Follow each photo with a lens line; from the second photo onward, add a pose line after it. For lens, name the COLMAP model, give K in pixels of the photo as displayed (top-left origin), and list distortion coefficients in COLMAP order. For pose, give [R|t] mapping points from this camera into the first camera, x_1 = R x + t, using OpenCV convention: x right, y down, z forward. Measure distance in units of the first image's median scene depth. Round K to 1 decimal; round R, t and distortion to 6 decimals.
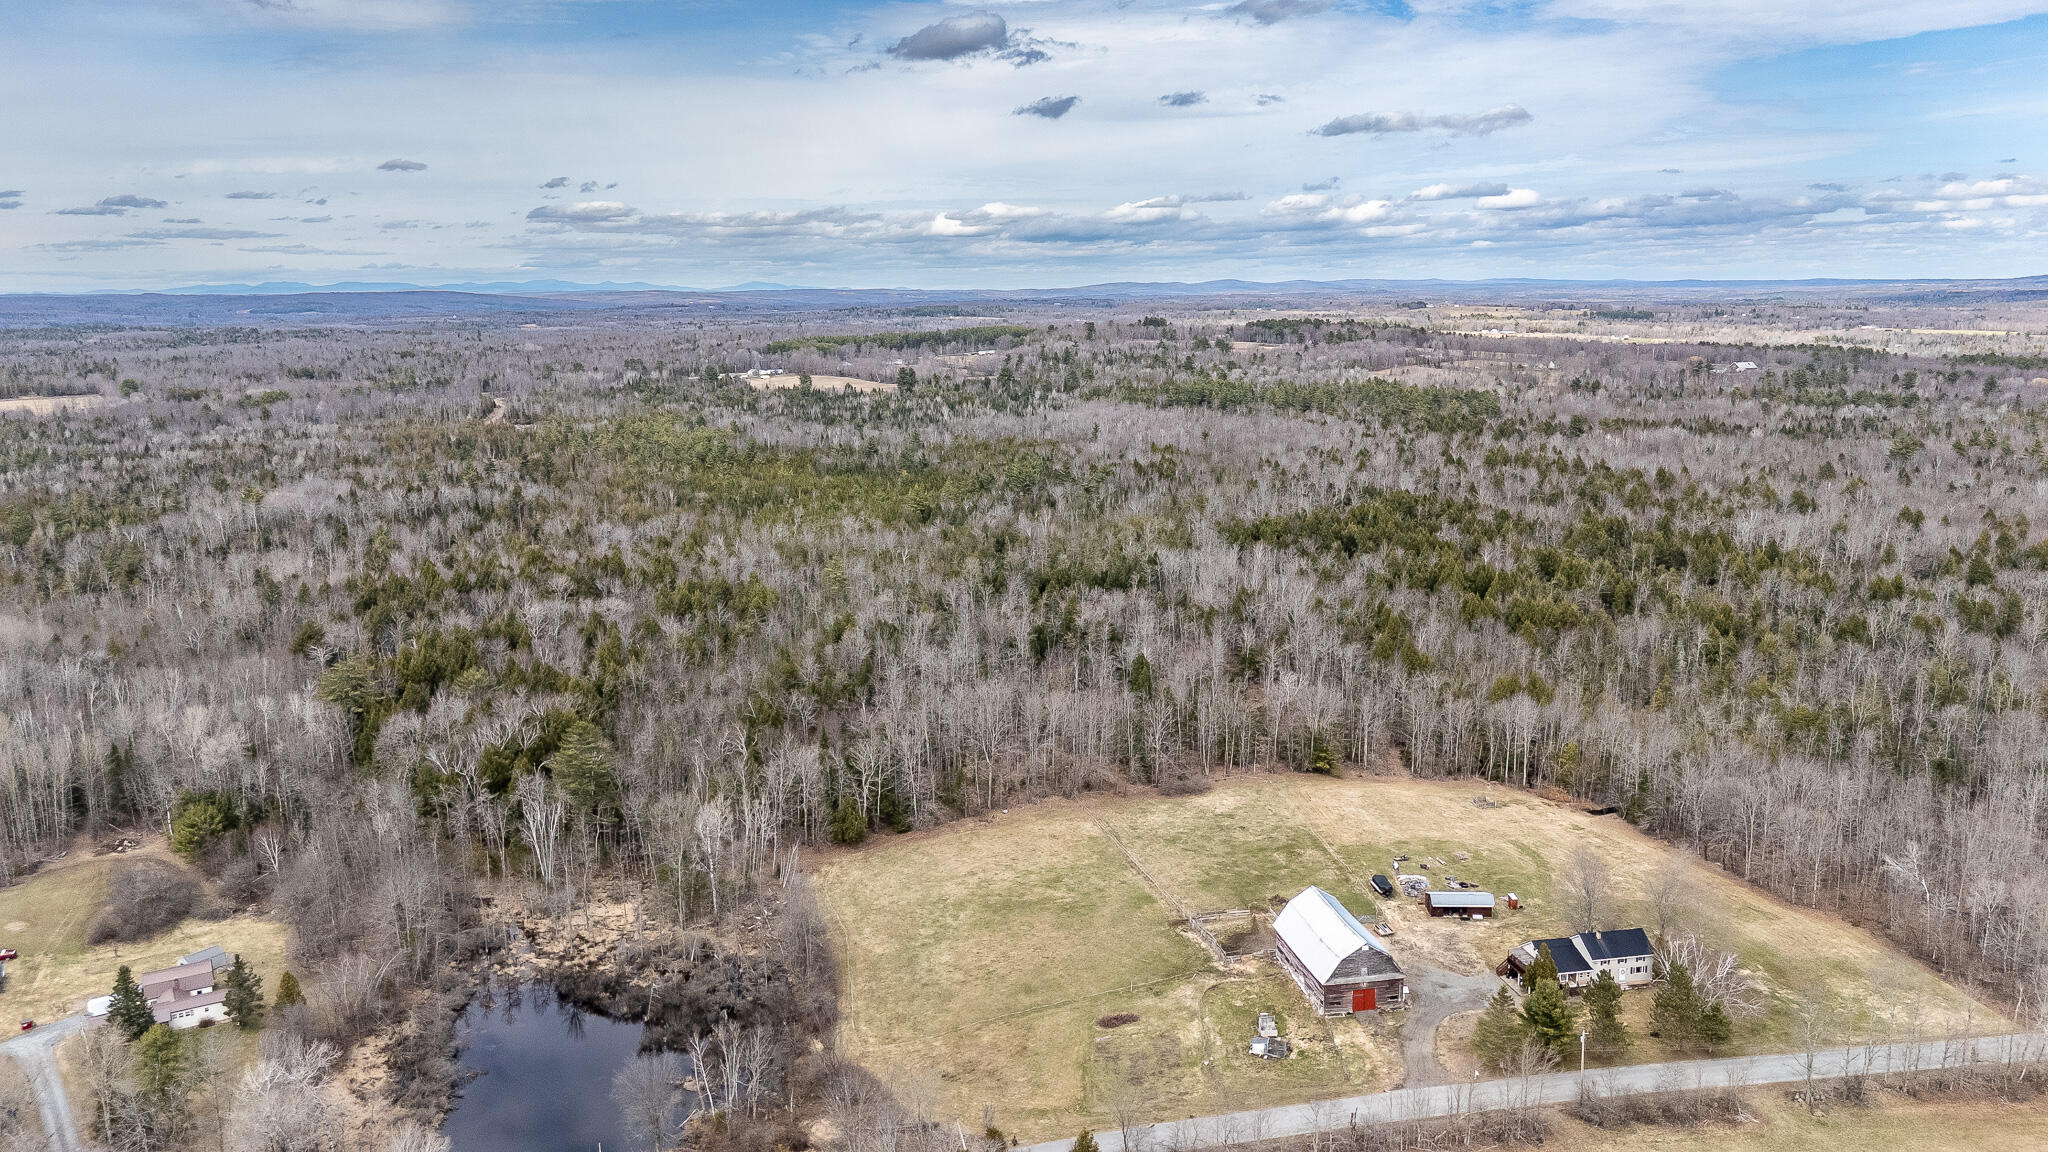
lens RADIAL K [[1524.2, 0, 1035.1], [0, 1524.2, 565.1], [0, 0, 1]] dist [0.062242, -0.059307]
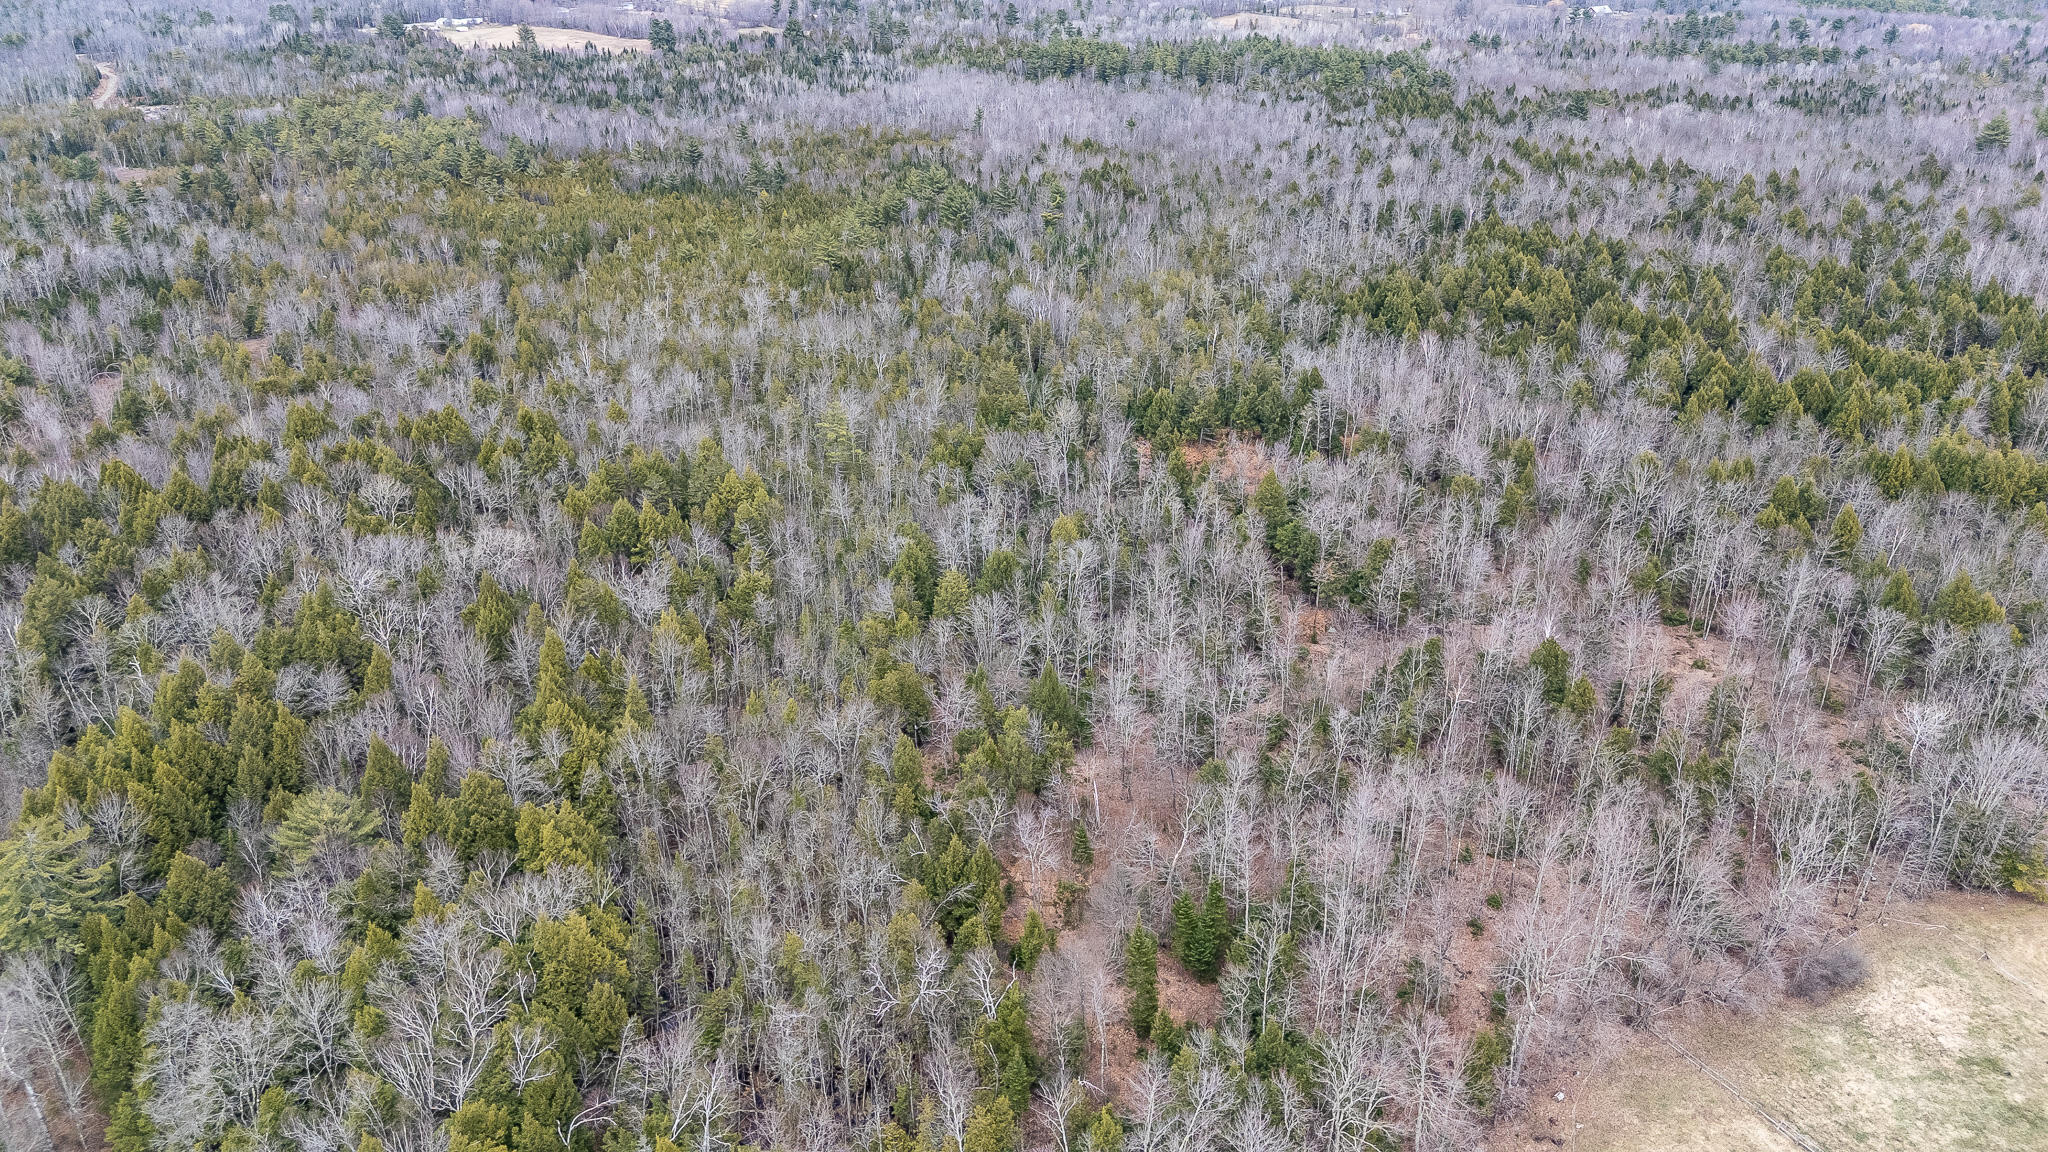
lens RADIAL K [[1524.2, 0, 1024.6], [0, 1524.2, 575.9], [0, 0, 1]] dist [0.062242, -0.059307]
pose [[0.981170, -0.071003, 0.179623, -0.078405], [0.027990, 0.972433, 0.231497, -0.035614], [-0.191108, -0.222111, 0.956109, 0.175753]]
